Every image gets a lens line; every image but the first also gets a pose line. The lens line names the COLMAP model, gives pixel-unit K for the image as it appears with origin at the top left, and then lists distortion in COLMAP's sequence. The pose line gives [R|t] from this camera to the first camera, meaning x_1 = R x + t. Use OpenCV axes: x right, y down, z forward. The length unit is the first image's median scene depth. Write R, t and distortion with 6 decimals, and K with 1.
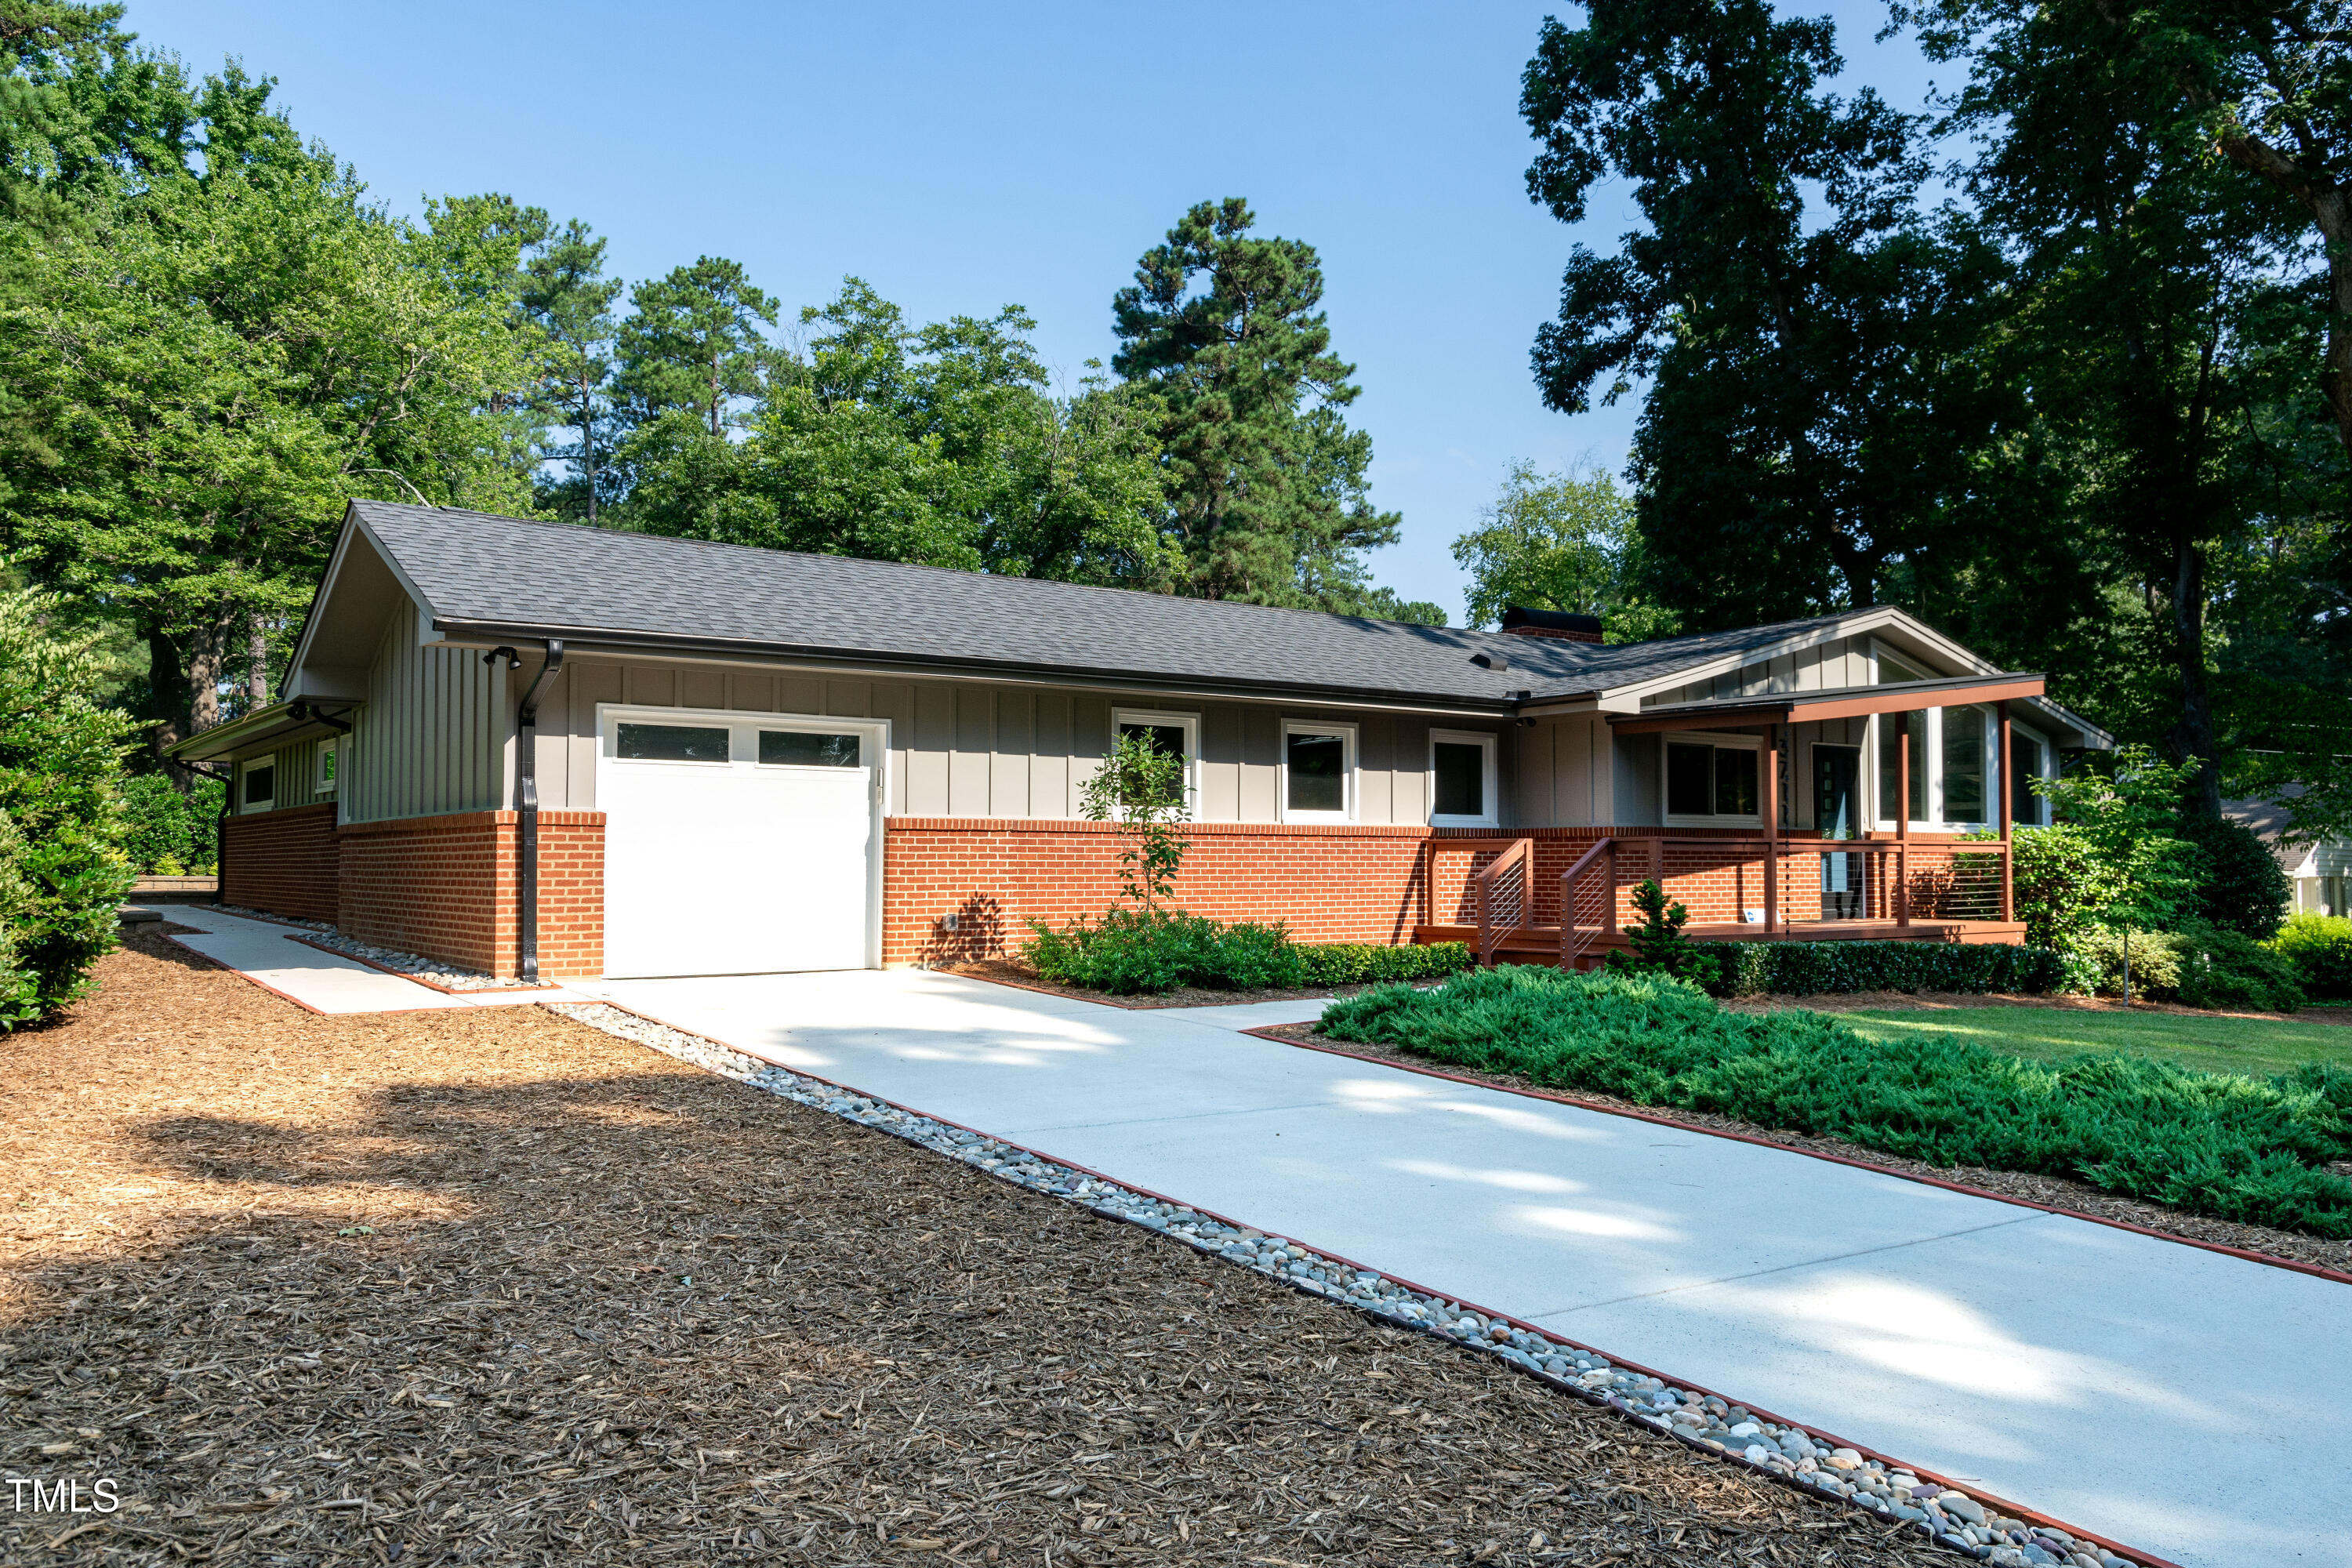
lens RADIAL K [[1807.4, 0, 1171.6], [0, 1807.4, 831.2], [0, 0, 1]] dist [0.044463, -0.000754]
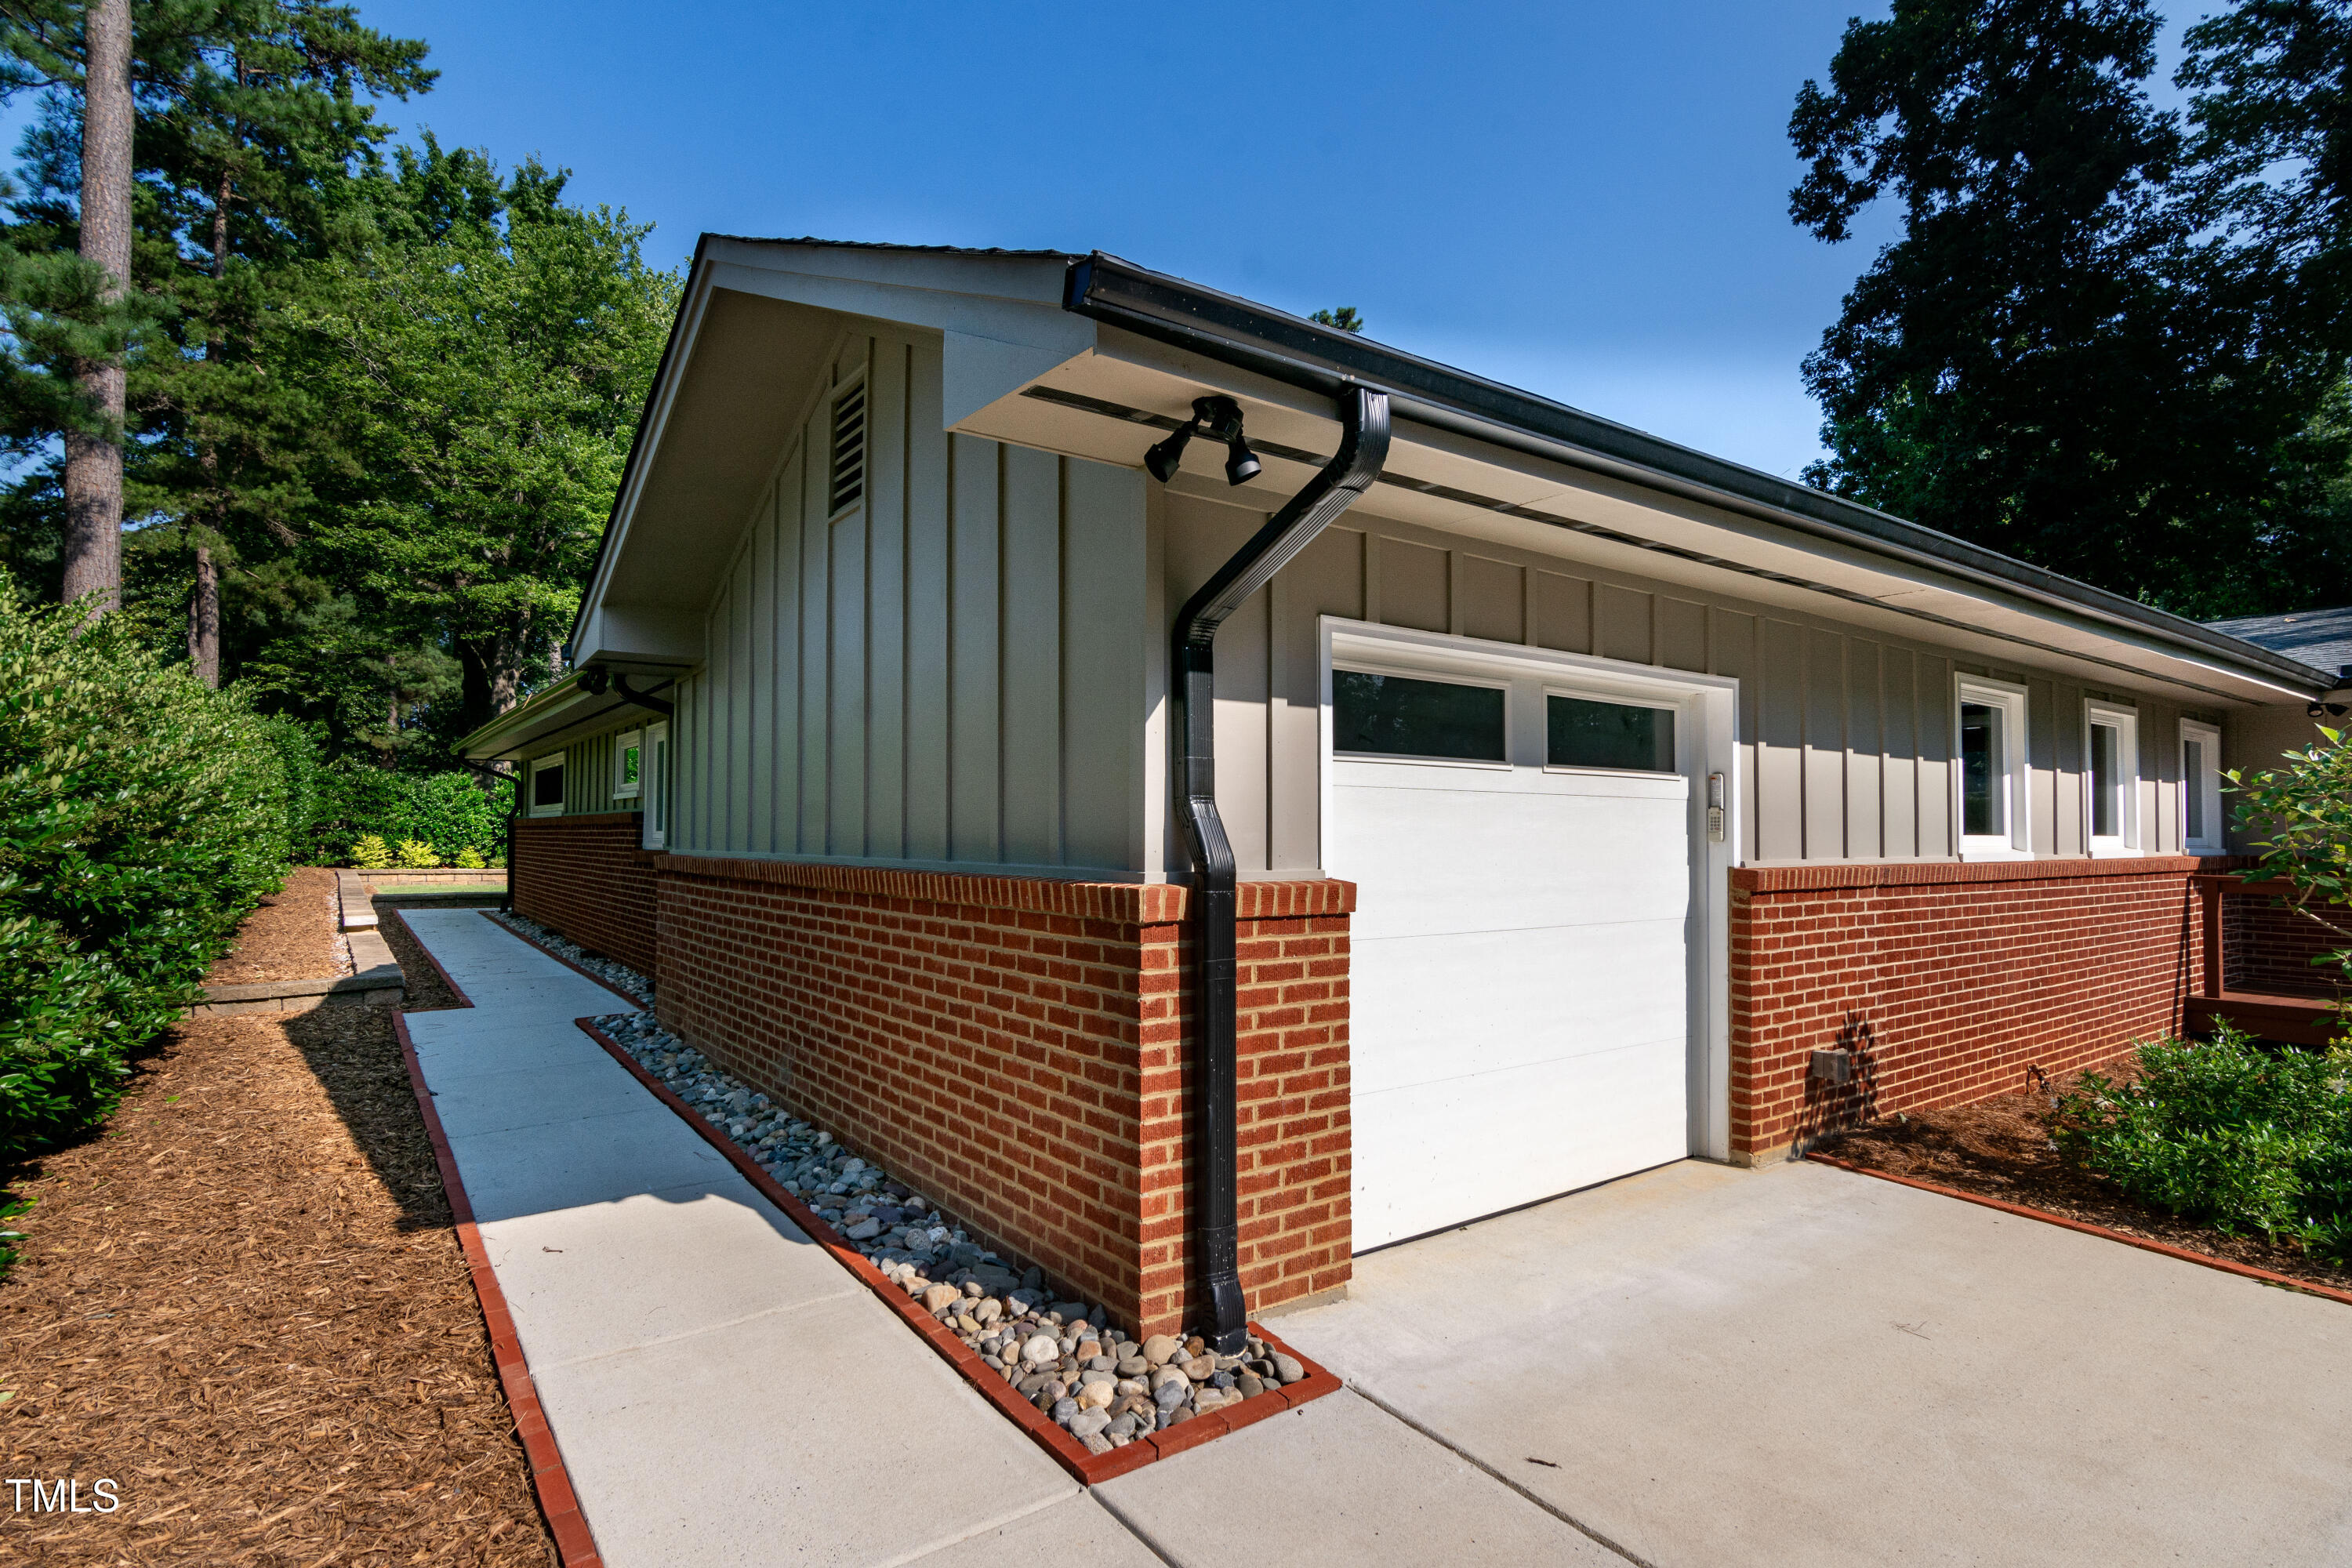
lens RADIAL K [[1168.8, 0, 1183.5], [0, 1168.8, 824.4], [0, 0, 1]] dist [0.000336, 0.000285]
pose [[0.999657, 0.001490, 0.026135, -0.194307], [-0.001841, 0.999909, 0.013394, -0.014530], [-0.026113, -0.013438, 0.999569, 0.401680]]
